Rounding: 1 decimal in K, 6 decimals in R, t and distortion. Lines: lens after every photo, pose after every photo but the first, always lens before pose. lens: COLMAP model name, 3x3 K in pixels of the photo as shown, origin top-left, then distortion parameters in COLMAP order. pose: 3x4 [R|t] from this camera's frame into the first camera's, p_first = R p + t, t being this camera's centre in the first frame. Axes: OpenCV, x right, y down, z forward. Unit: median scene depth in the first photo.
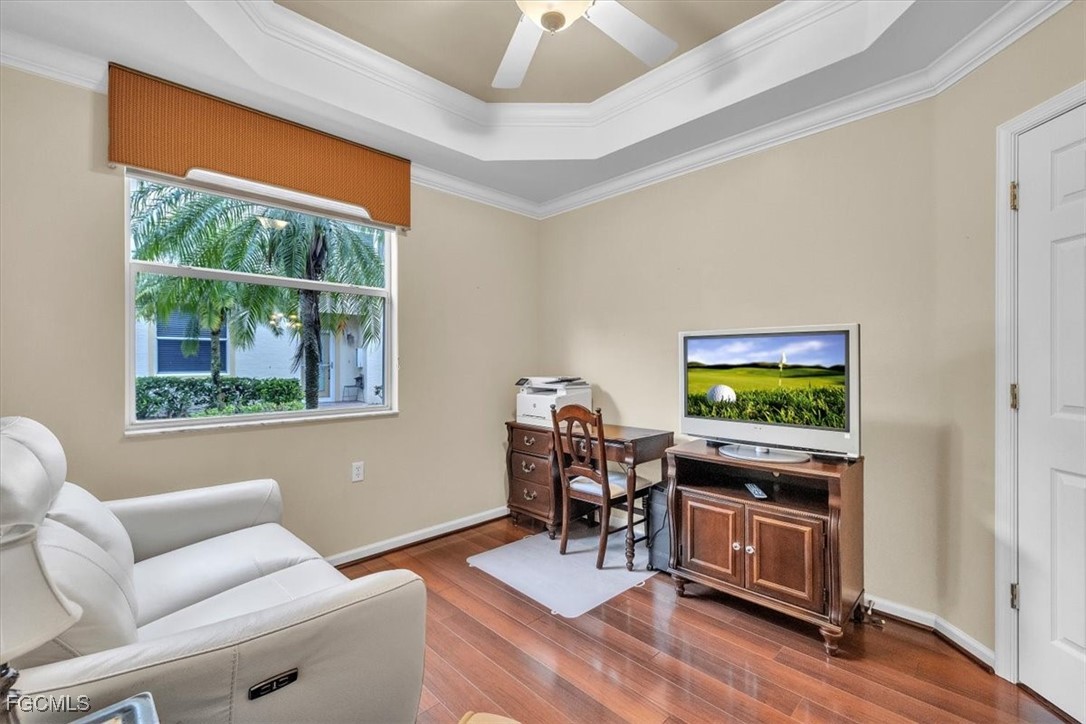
lens RADIAL K [[471.3, 0, 529.5], [0, 471.3, 347.7], [0, 0, 1]] dist [0.009713, 0.000313]
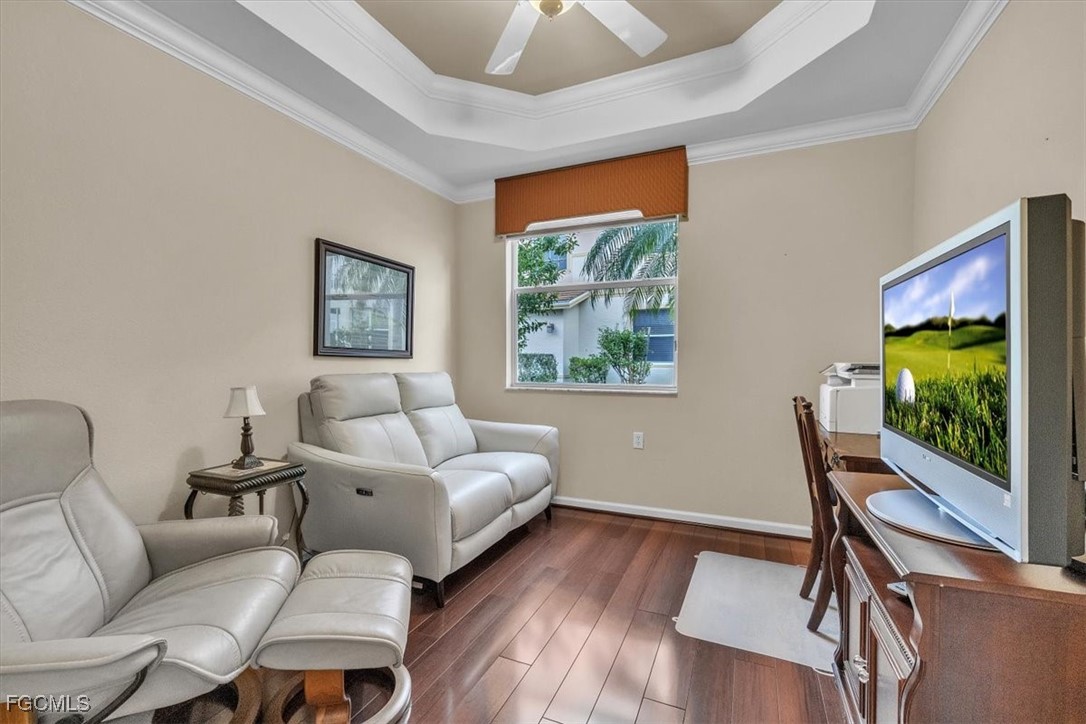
lens RADIAL K [[471.3, 0, 553.0], [0, 471.3, 360.5], [0, 0, 1]] dist [0.009713, 0.000313]
pose [[0.371217, 0.005131, -0.928532, 0.802283], [0.022900, 0.999630, 0.014679, 0.057478], [0.928264, -0.026712, 0.370962, 0.483121]]
